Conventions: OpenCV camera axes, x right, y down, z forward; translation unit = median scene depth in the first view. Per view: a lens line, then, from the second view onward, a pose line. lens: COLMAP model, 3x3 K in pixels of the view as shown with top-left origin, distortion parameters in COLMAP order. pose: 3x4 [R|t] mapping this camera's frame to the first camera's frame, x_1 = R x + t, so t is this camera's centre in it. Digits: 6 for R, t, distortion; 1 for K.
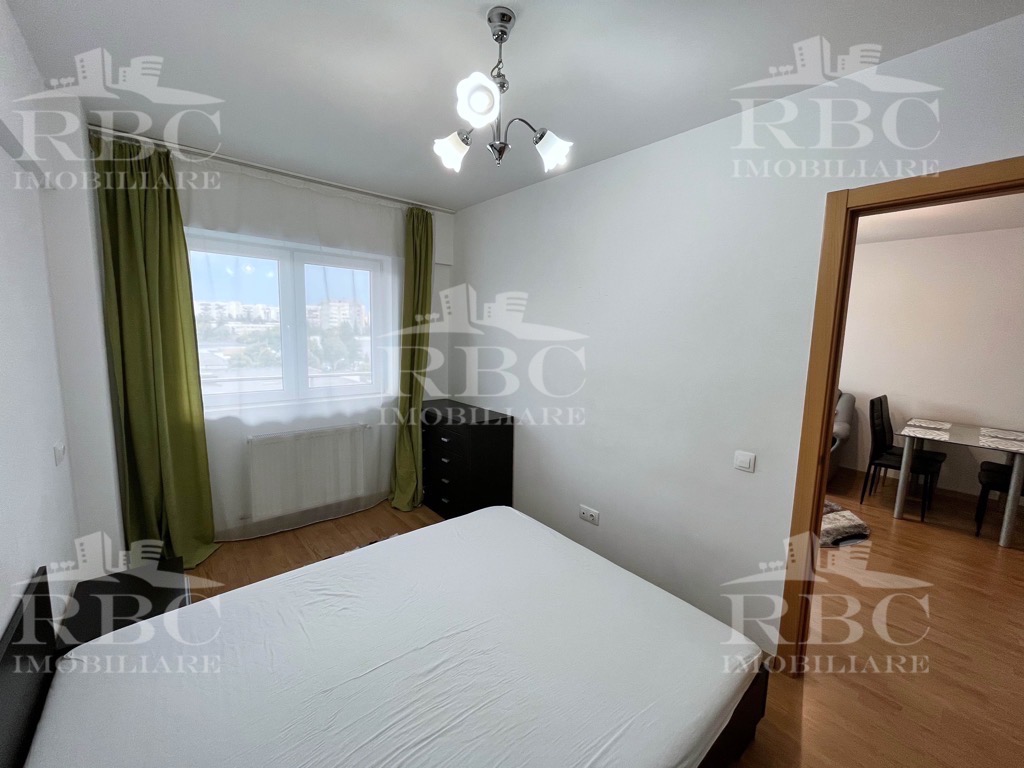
lens RADIAL K [[413.6, 0, 517.0], [0, 413.6, 382.7], [0, 0, 1]] dist [0.000836, 0.000056]
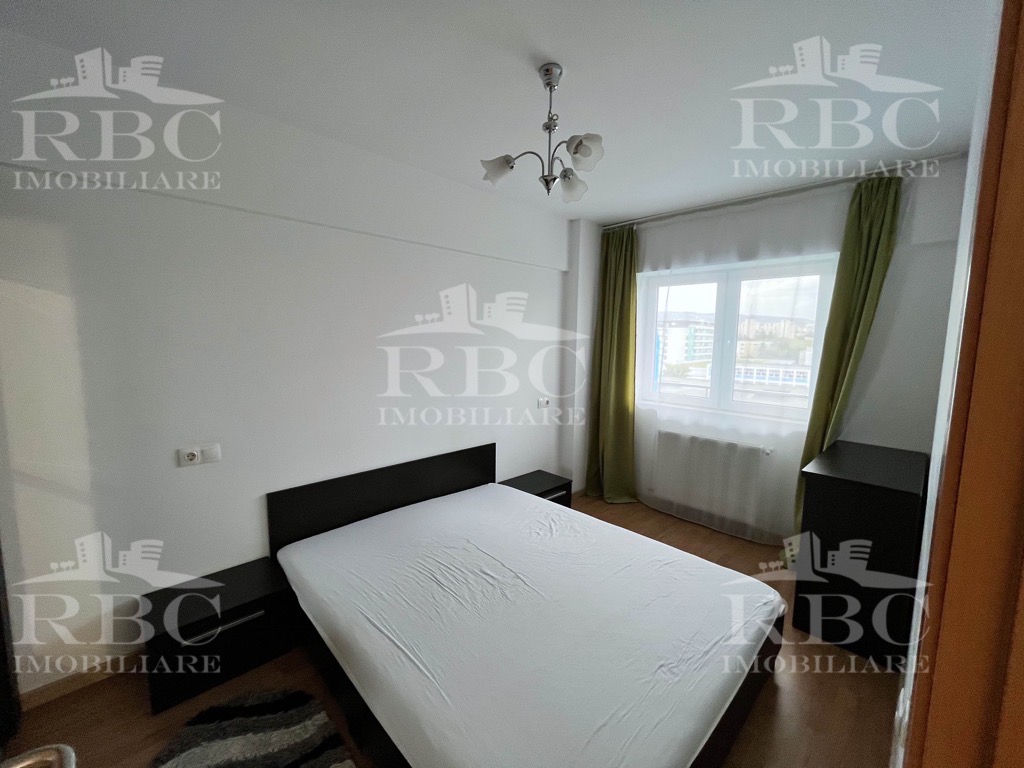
lens RADIAL K [[413.6, 0, 514.1], [0, 413.6, 382.3], [0, 0, 1]] dist [0.000836, 0.000056]
pose [[0.078202, 0.080822, -0.993656, 0.516927], [-0.145272, 0.986994, 0.068847, -0.026145], [0.986296, 0.138966, 0.088926, 0.395765]]
